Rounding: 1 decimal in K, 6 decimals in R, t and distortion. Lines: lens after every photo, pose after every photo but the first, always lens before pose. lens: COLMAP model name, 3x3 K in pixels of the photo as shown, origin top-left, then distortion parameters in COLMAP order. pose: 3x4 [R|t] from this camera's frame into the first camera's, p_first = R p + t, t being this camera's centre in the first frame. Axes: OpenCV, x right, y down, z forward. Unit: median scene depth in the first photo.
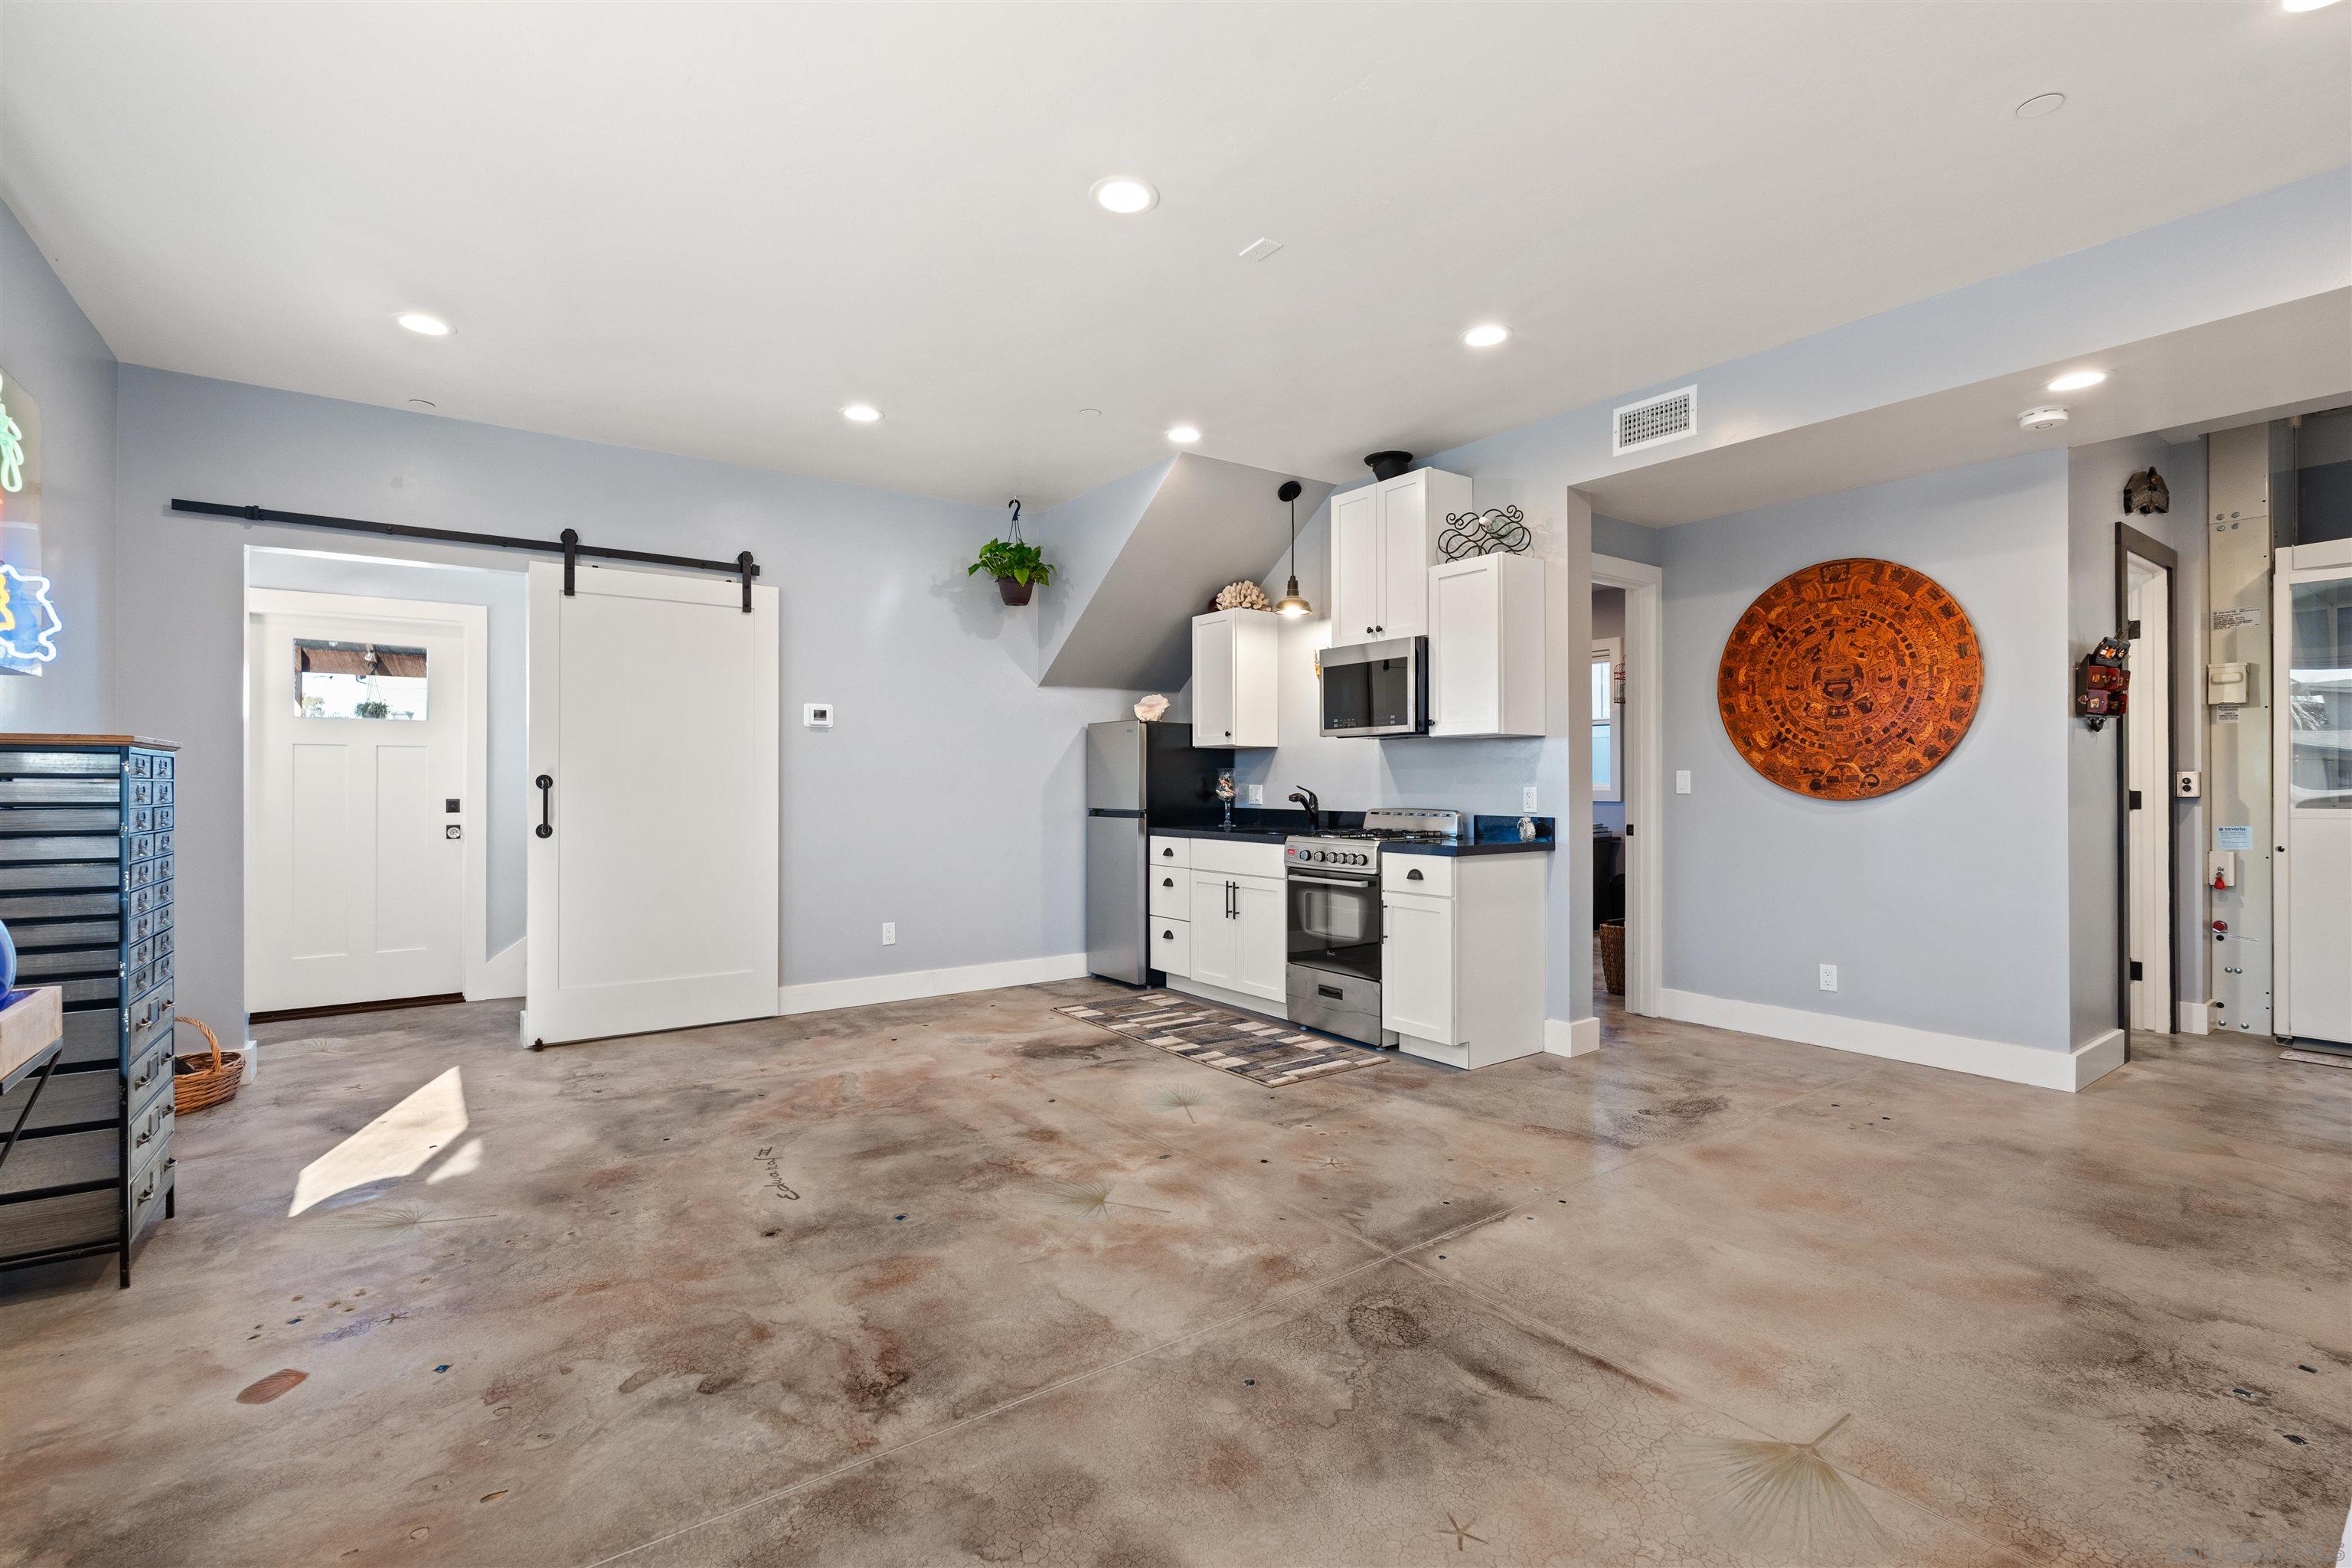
lens RADIAL K [[1048.9, 0, 1176.0], [0, 1048.9, 784.0], [0, 0, 1]] dist [-0.004727, -0.000703]
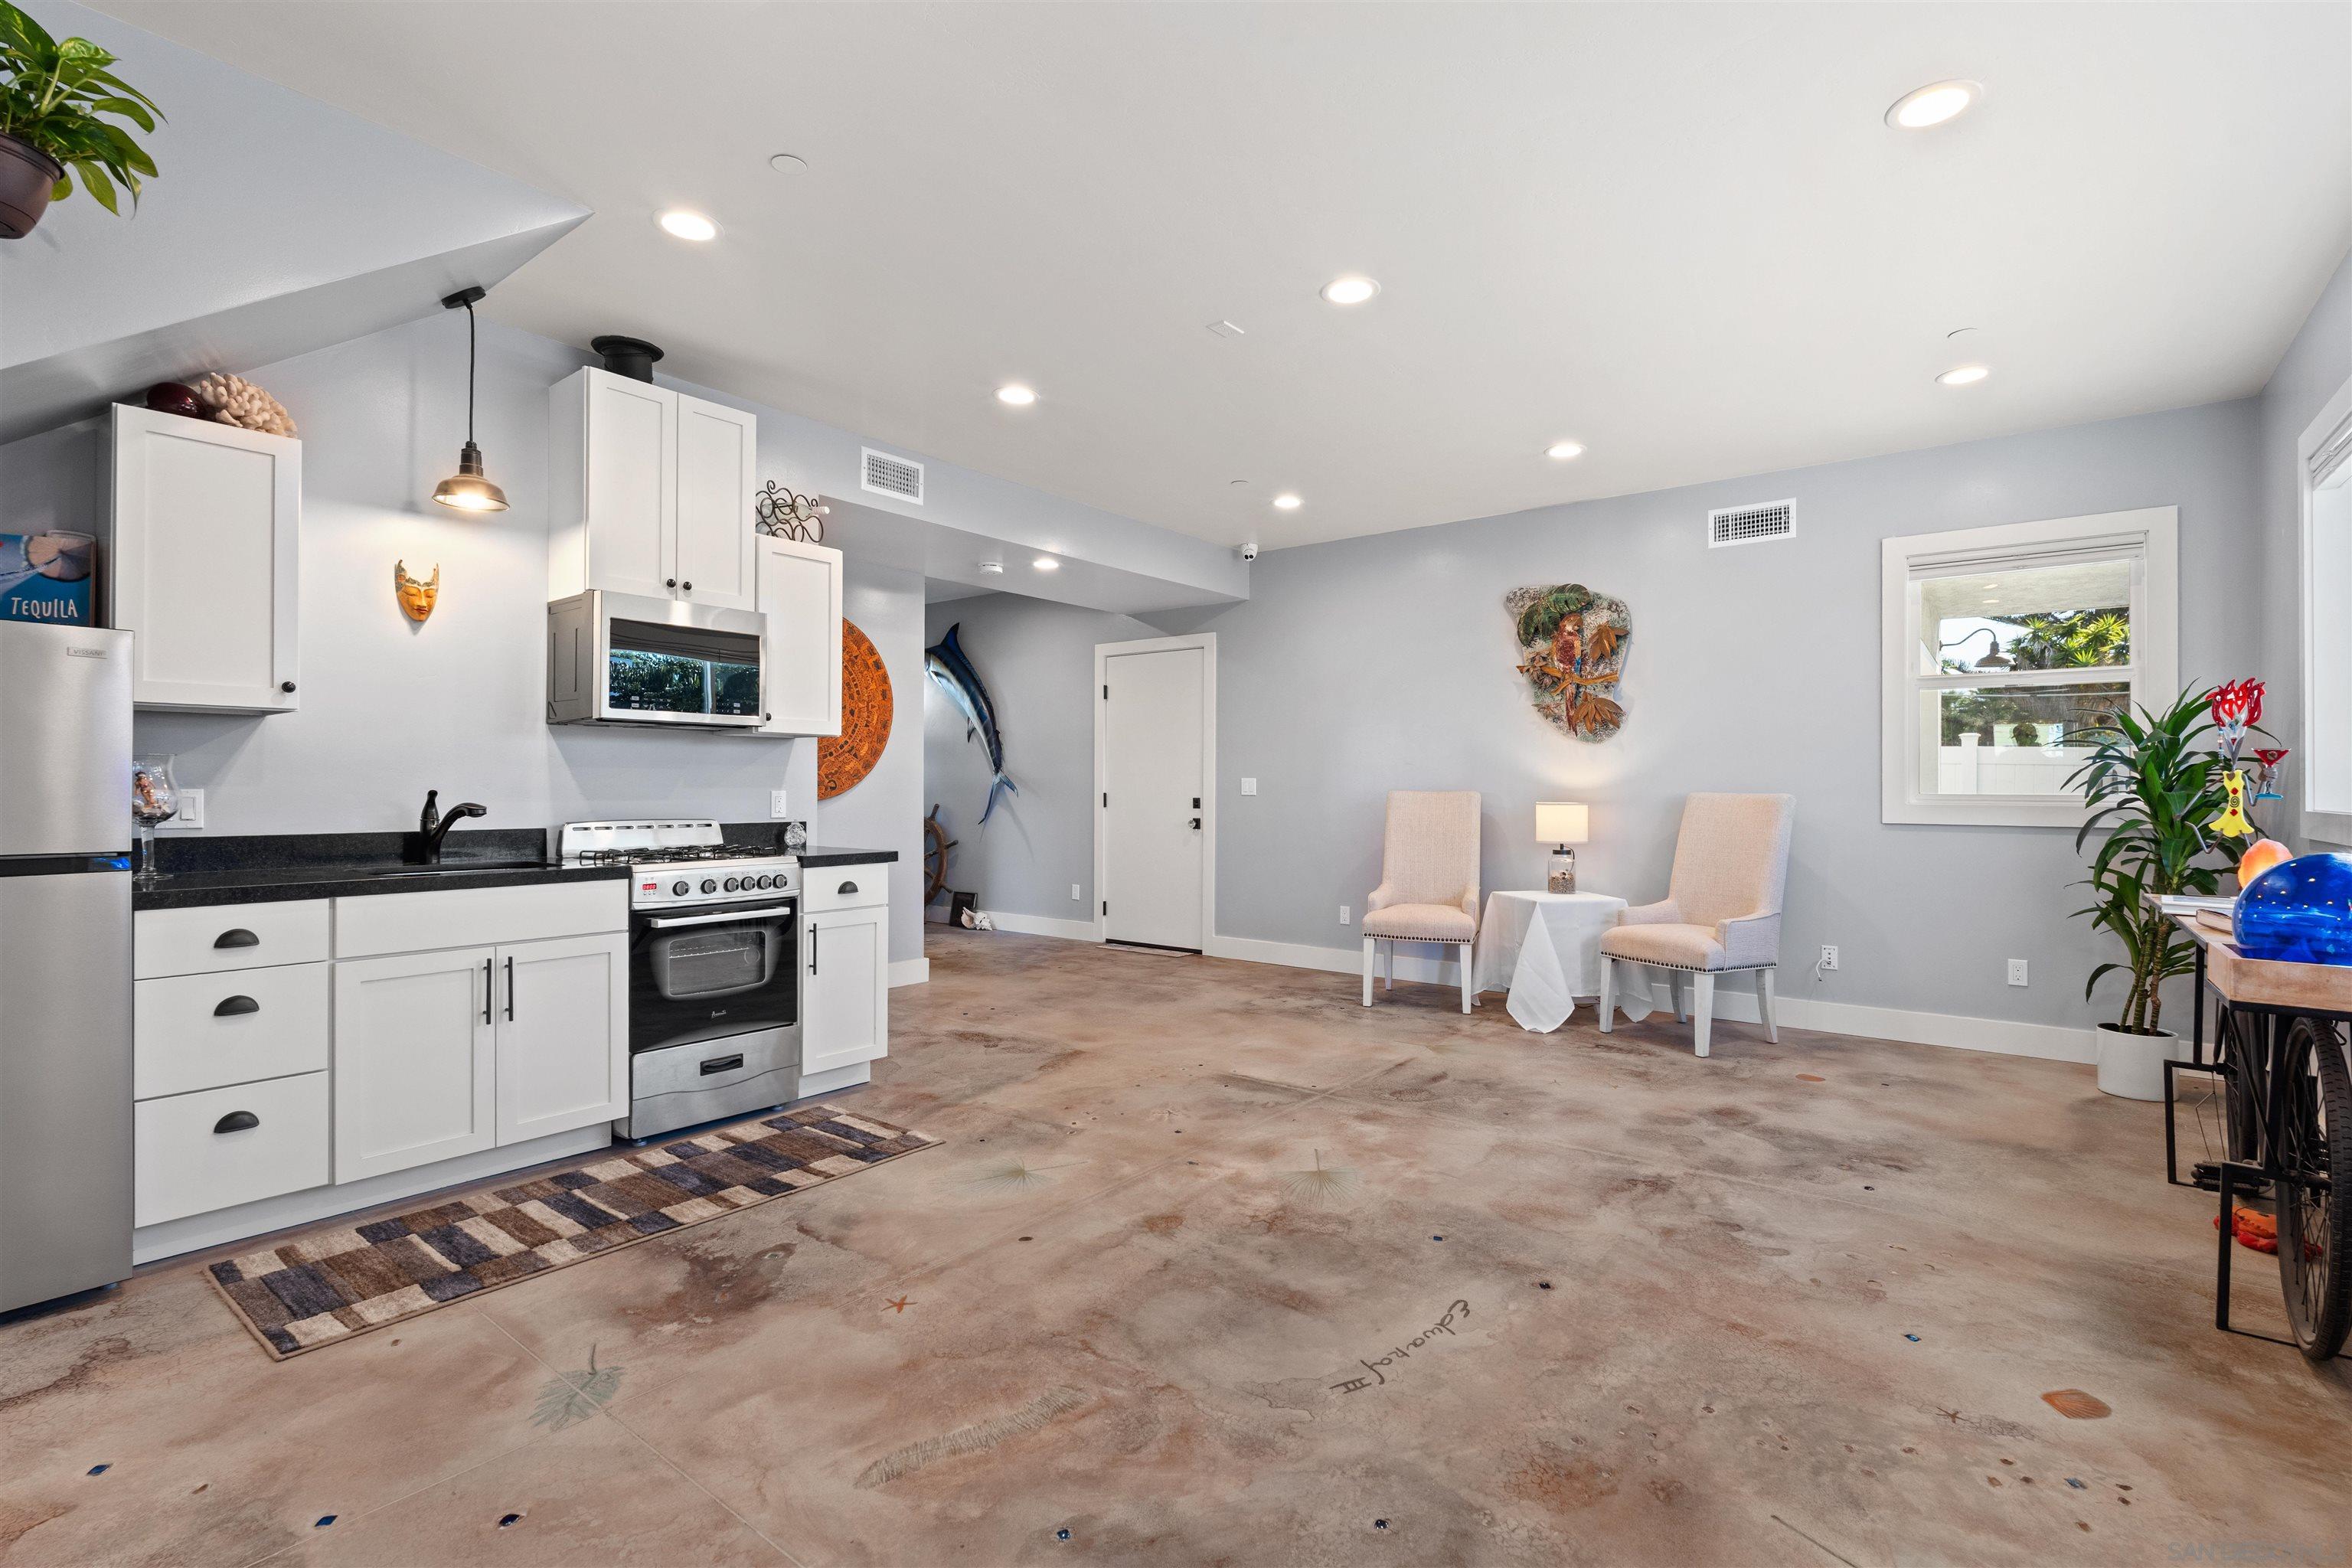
lens RADIAL K [[1096.1, 0, 1176.0], [0, 1096.1, 784.0], [0, 0, 1]] dist [-0.003994, -0.000266]
pose [[-0.285656, 0.003131, 0.958327, -0.871535], [-0.002129, 0.999990, -0.003901, -0.000391], [-0.958330, -0.003155, -0.285647, 1.140532]]
